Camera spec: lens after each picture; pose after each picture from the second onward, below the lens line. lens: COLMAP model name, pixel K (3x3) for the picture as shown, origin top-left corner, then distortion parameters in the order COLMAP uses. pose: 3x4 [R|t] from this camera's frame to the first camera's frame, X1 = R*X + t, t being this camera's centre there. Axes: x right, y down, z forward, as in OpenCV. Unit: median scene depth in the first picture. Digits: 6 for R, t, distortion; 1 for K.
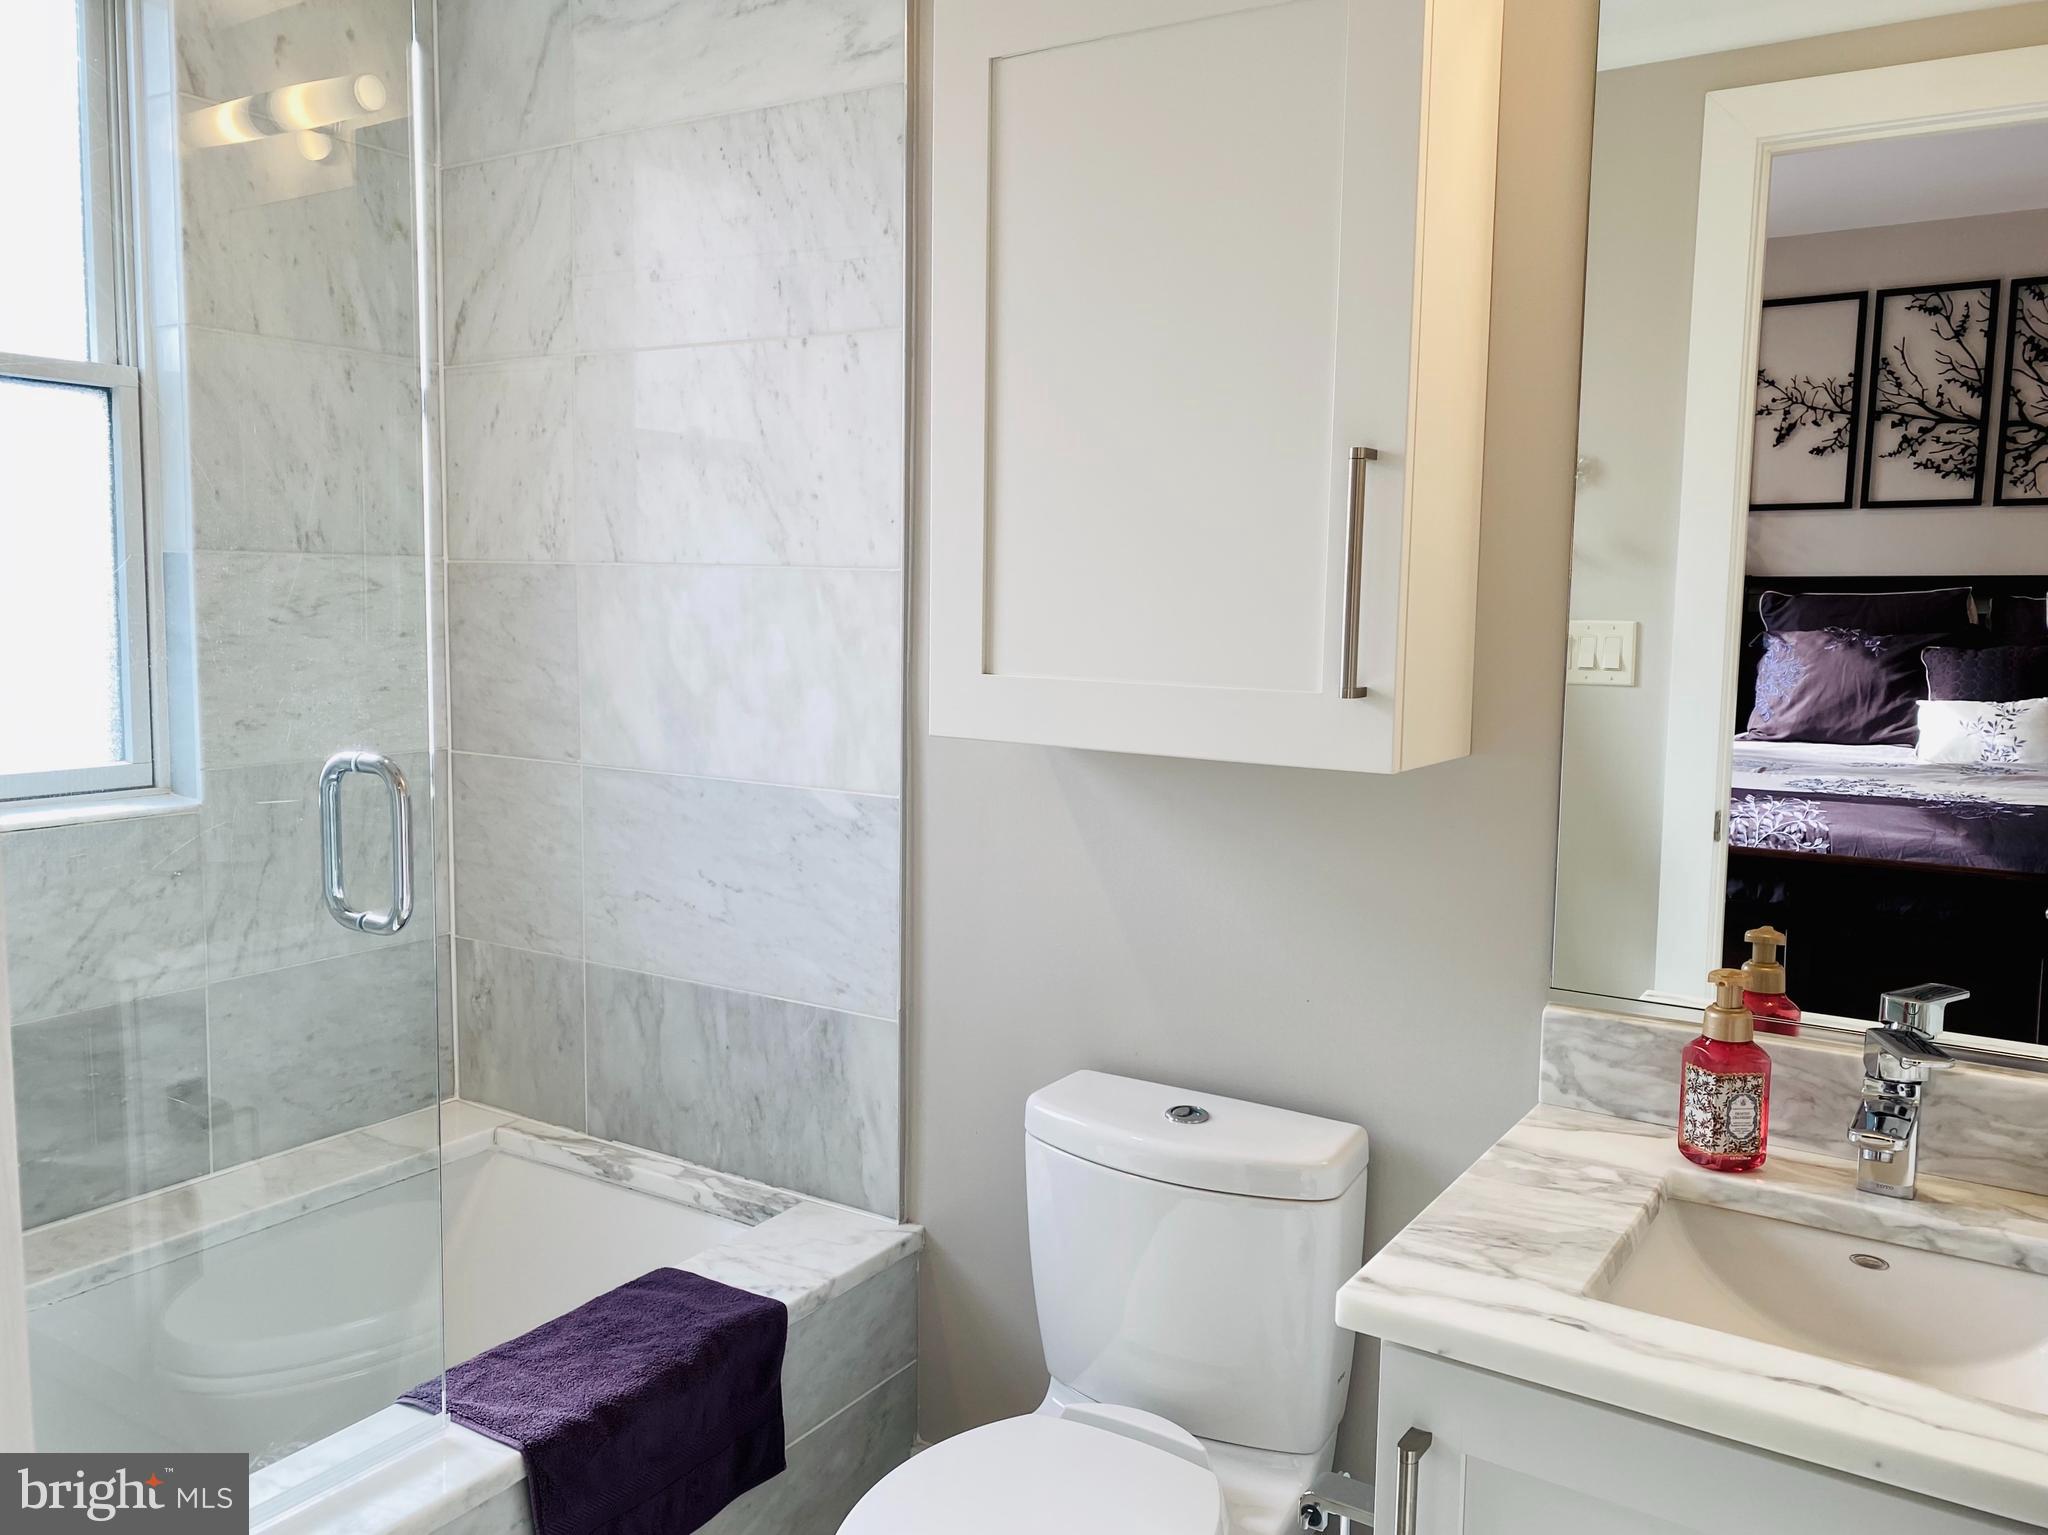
lens RADIAL K [[1562.5, 0, 1018.8], [0, 1562.5, 752.6], [0, 0, 1]] dist [0.025637, -0.030999]
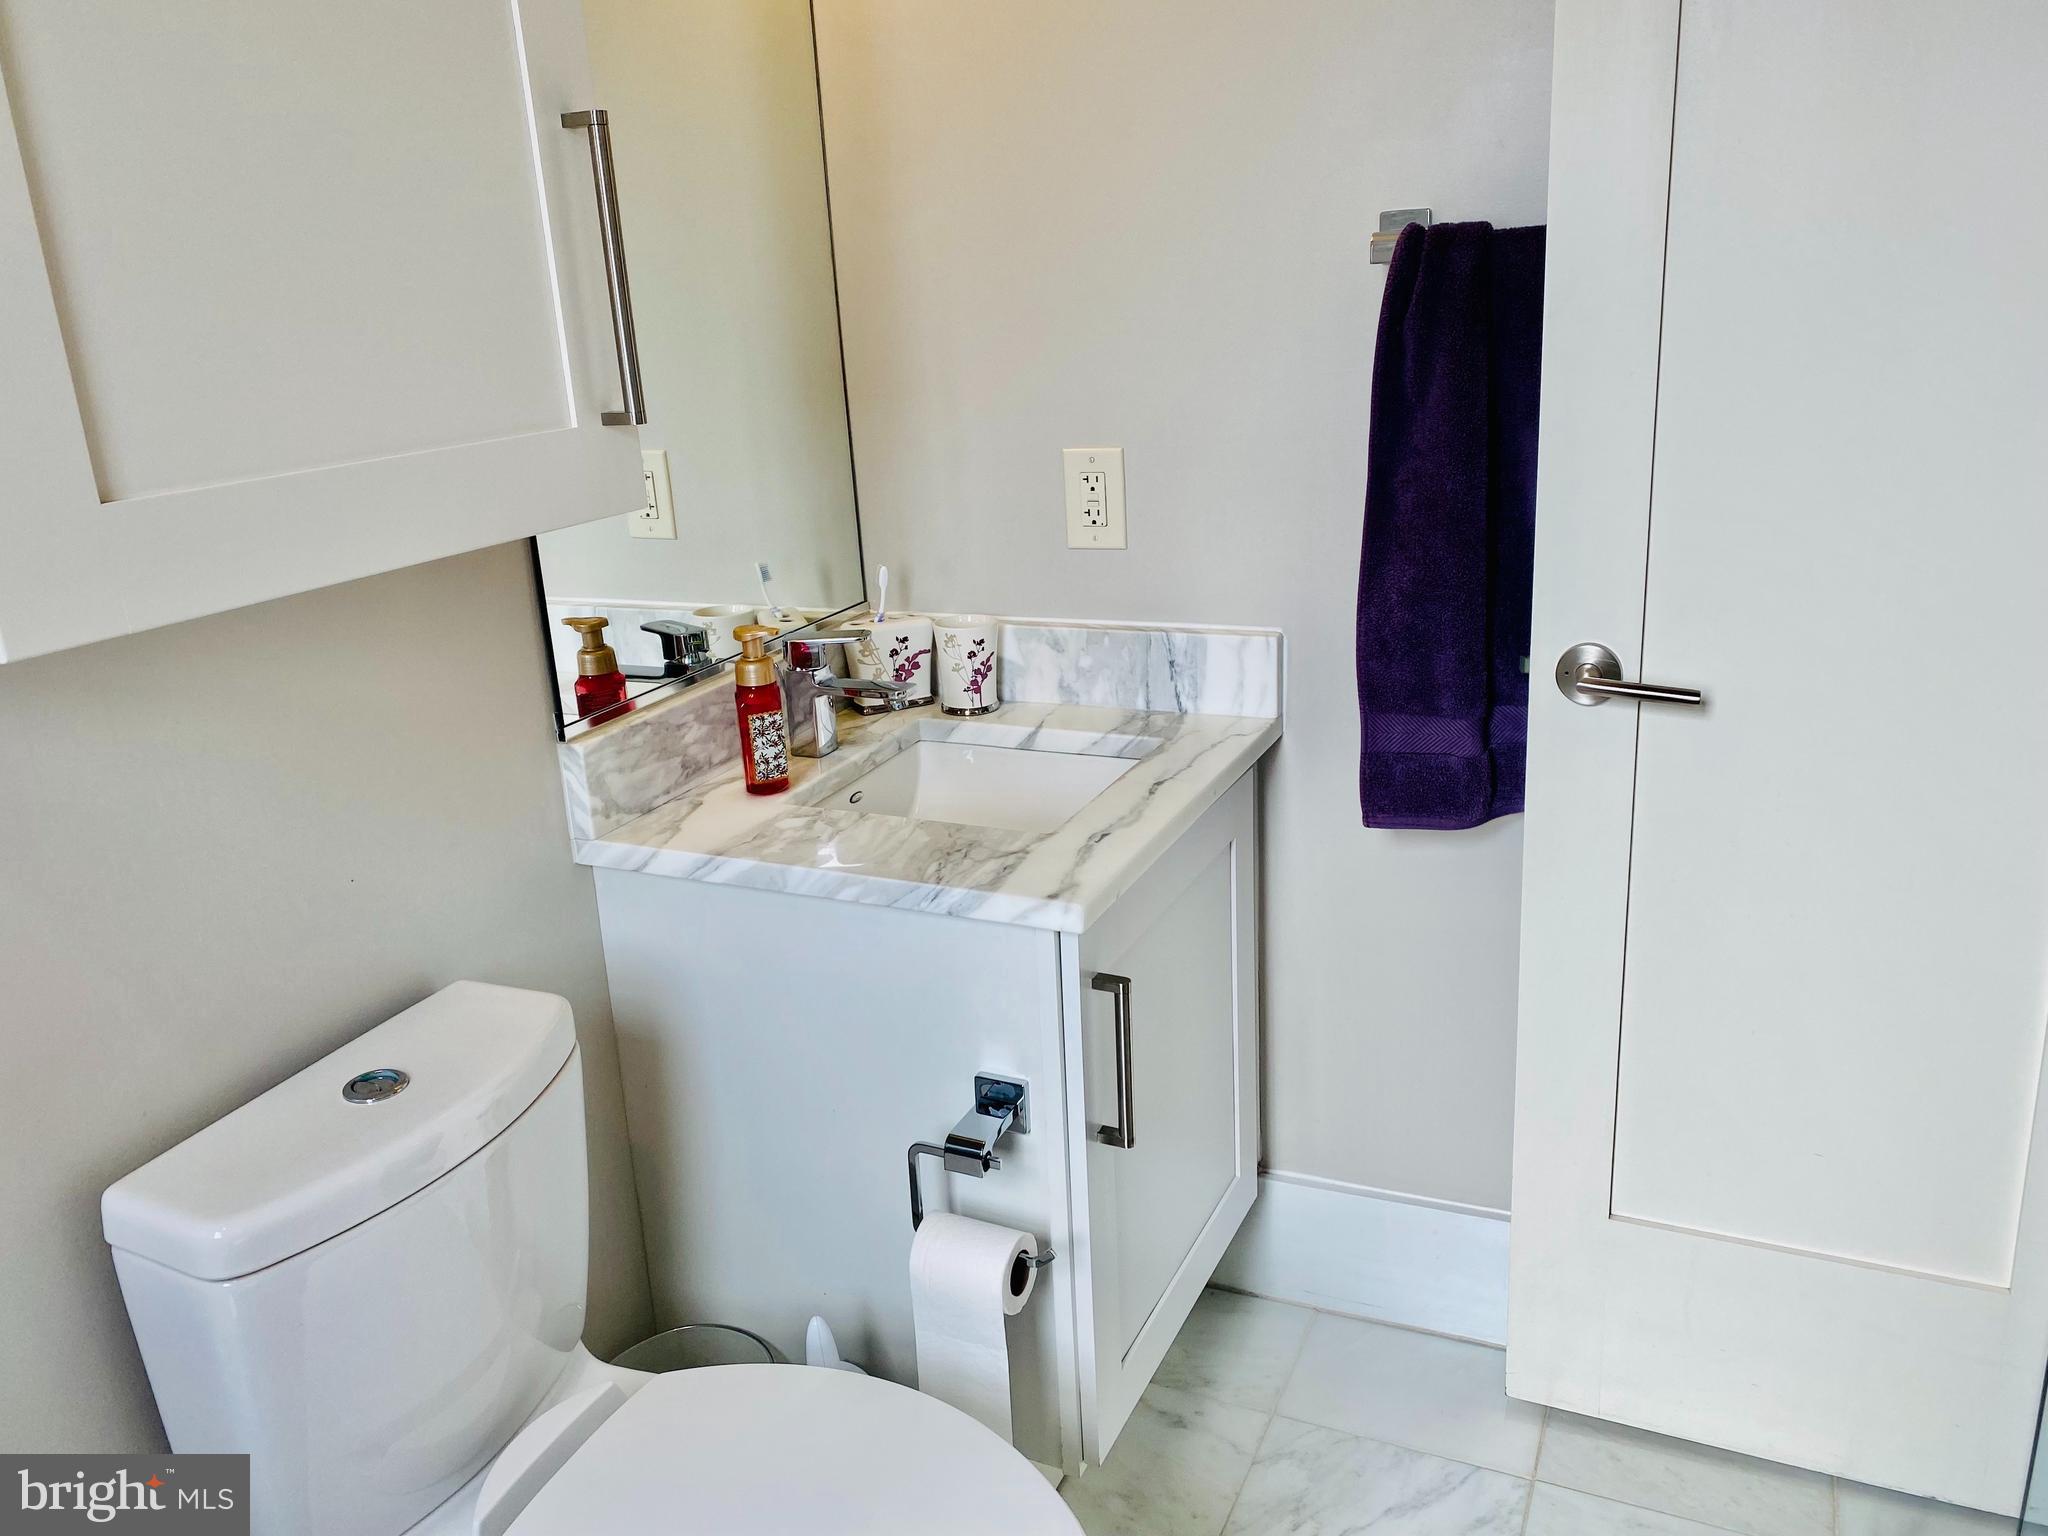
lens RADIAL K [[1562.5, 0, 1023.2], [0, 1562.5, 767.1], [0, 0, 1]] dist [0.025637, -0.030999]
pose [[-0.155147, -0.304561, 0.939772, -0.640140], [0.151277, 0.932747, 0.327259, -0.102631], [-0.976240, 0.192939, -0.098640, 0.861591]]
